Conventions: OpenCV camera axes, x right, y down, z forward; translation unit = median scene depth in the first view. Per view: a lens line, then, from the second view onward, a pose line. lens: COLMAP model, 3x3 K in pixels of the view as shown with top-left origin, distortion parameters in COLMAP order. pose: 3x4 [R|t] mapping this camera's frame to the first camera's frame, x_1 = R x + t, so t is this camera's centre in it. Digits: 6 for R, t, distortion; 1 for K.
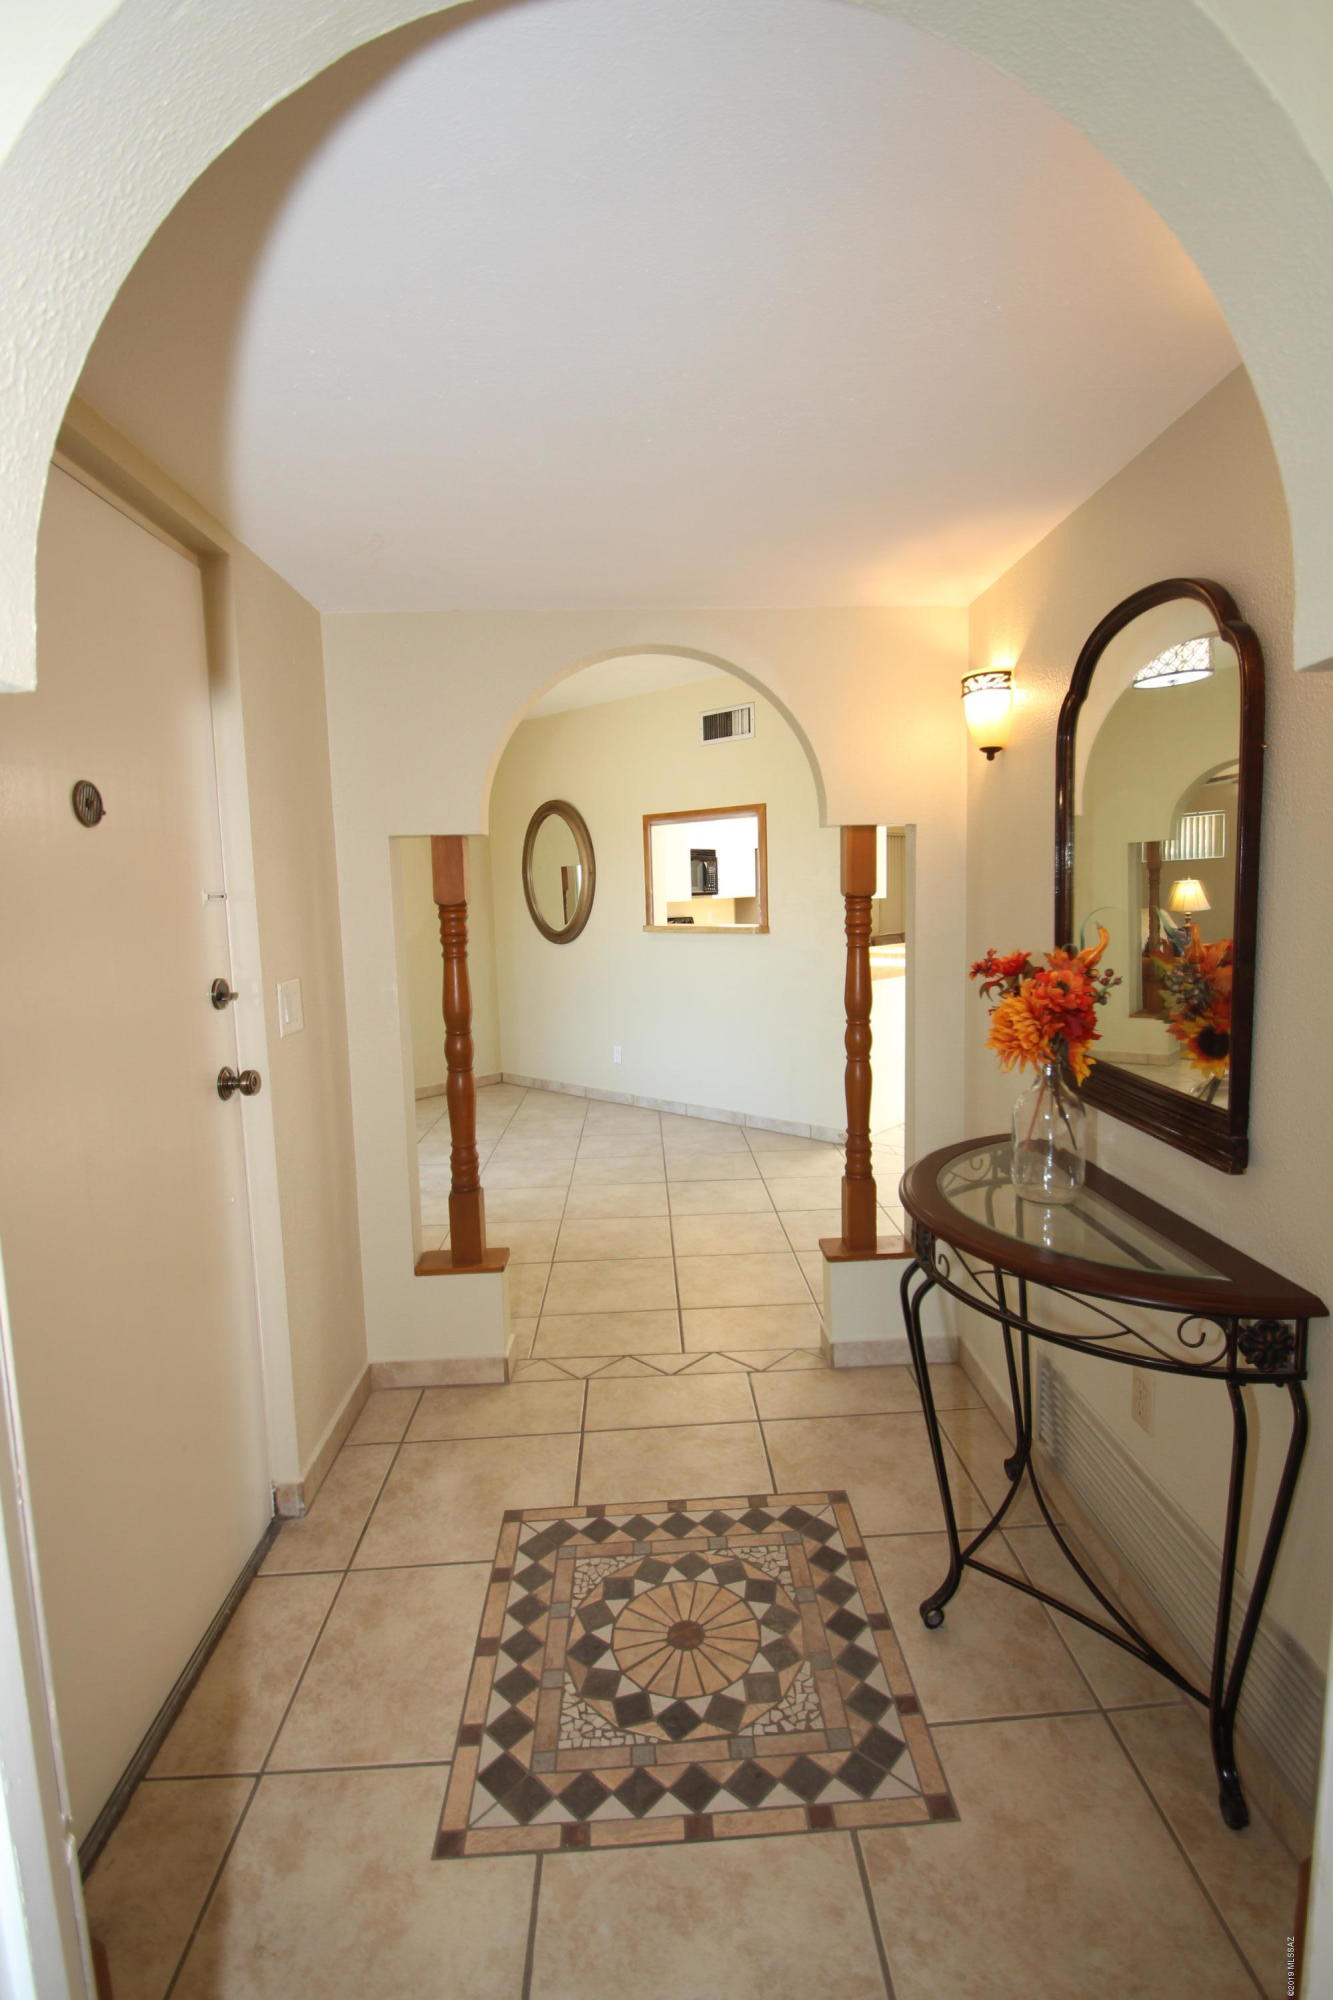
lens RADIAL K [[962.4, 0, 666.5], [0, 962.4, 1000.0], [0, 0, 1]] dist [0.000193, -0.000003]
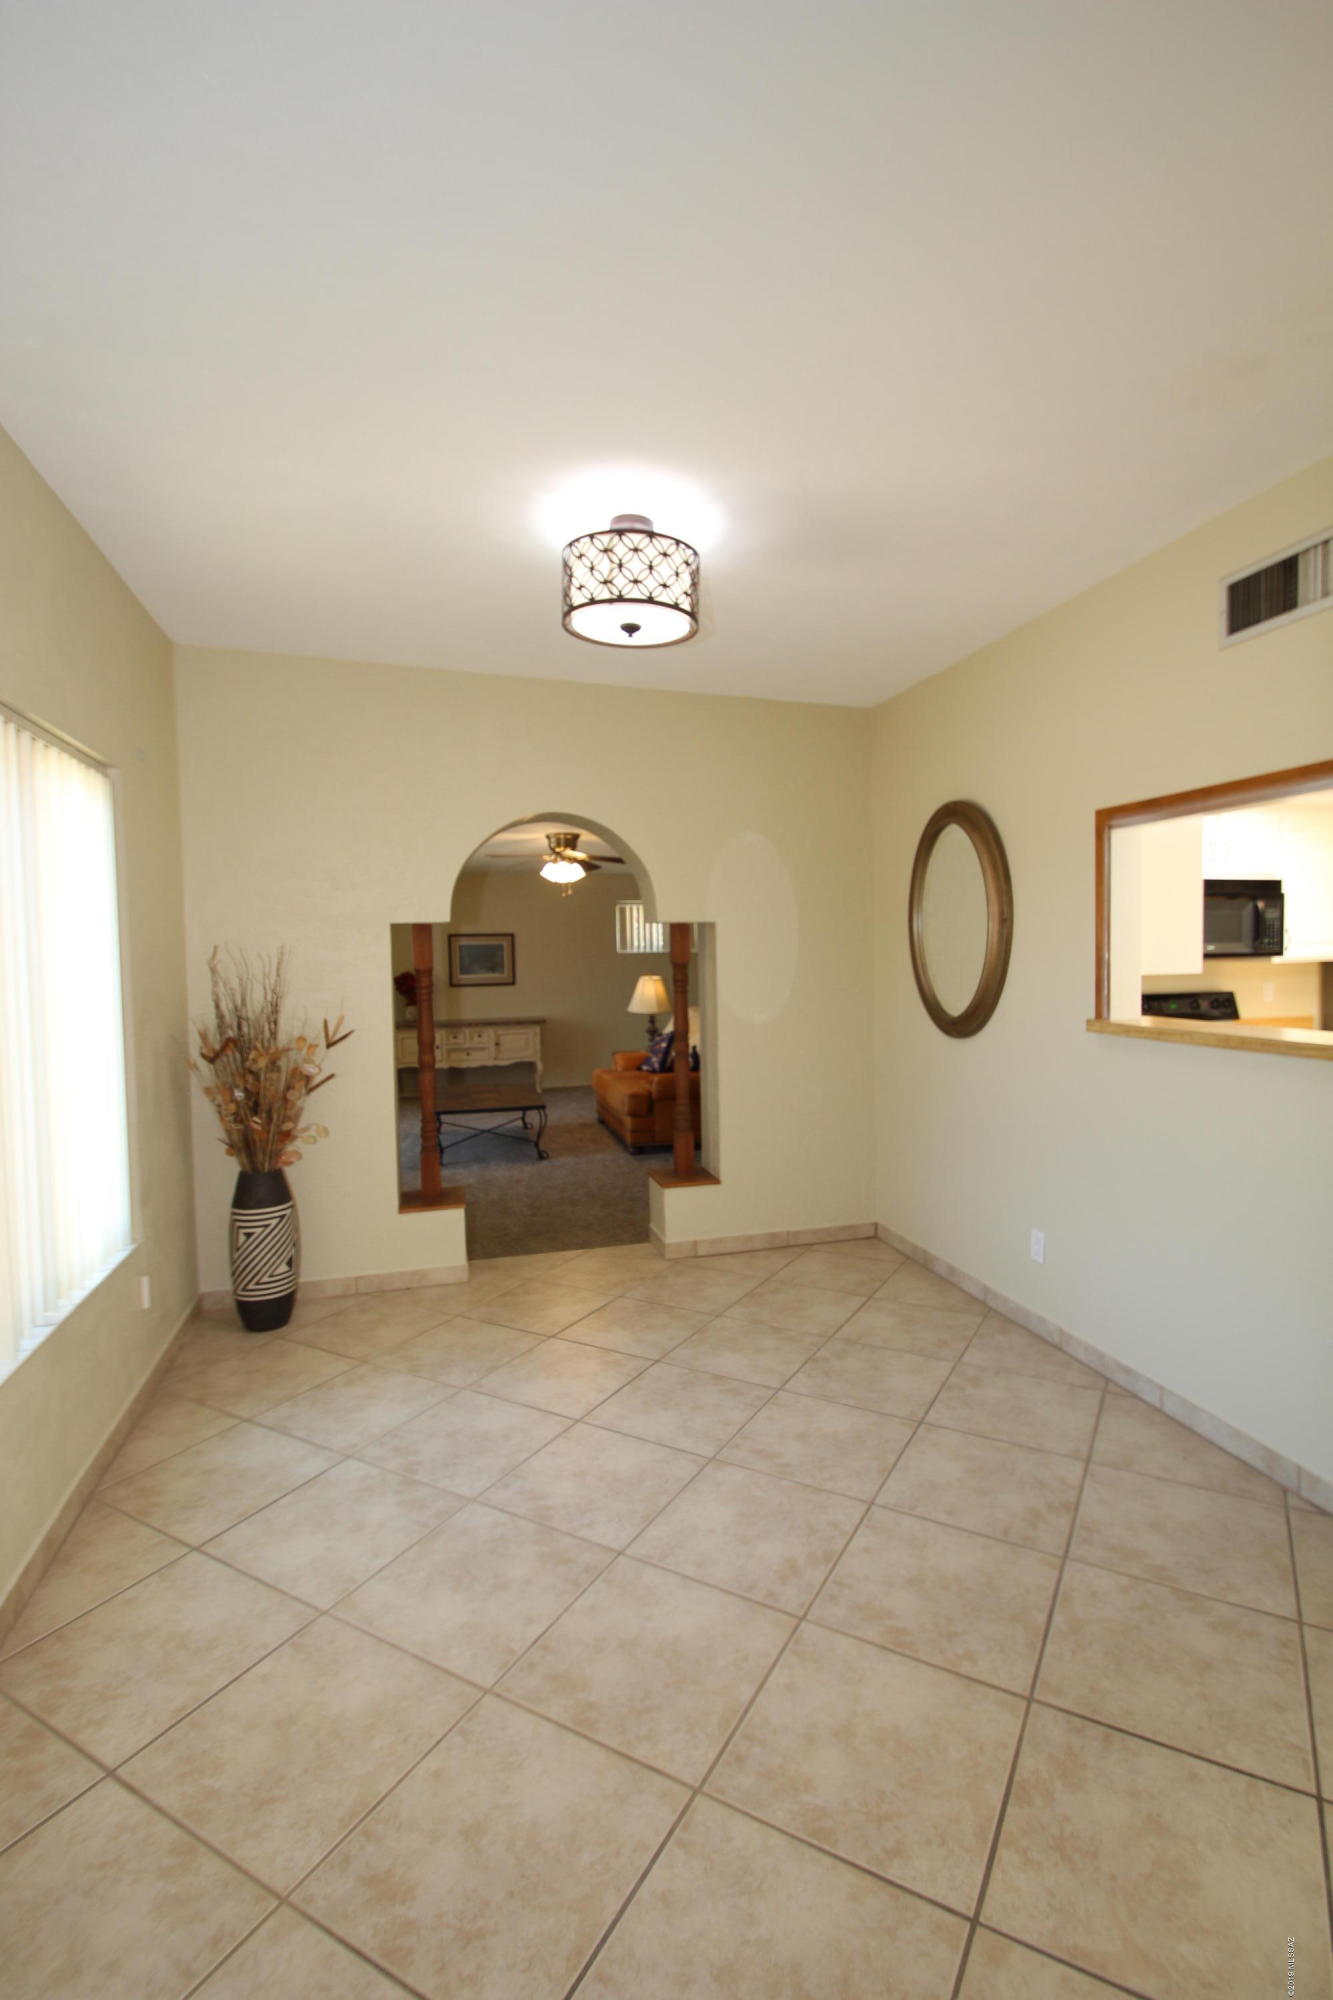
lens RADIAL K [[943.1, 0, 666.5], [0, 943.1, 1000.0], [0, 0, 1]] dist [-0.010648, -0.000392]
pose [[0.850267, 0.038984, -0.524906, 0.048303], [-0.064722, 0.997429, -0.030763, -0.056743], [0.522357, 0.060130, 0.850604, 0.437826]]
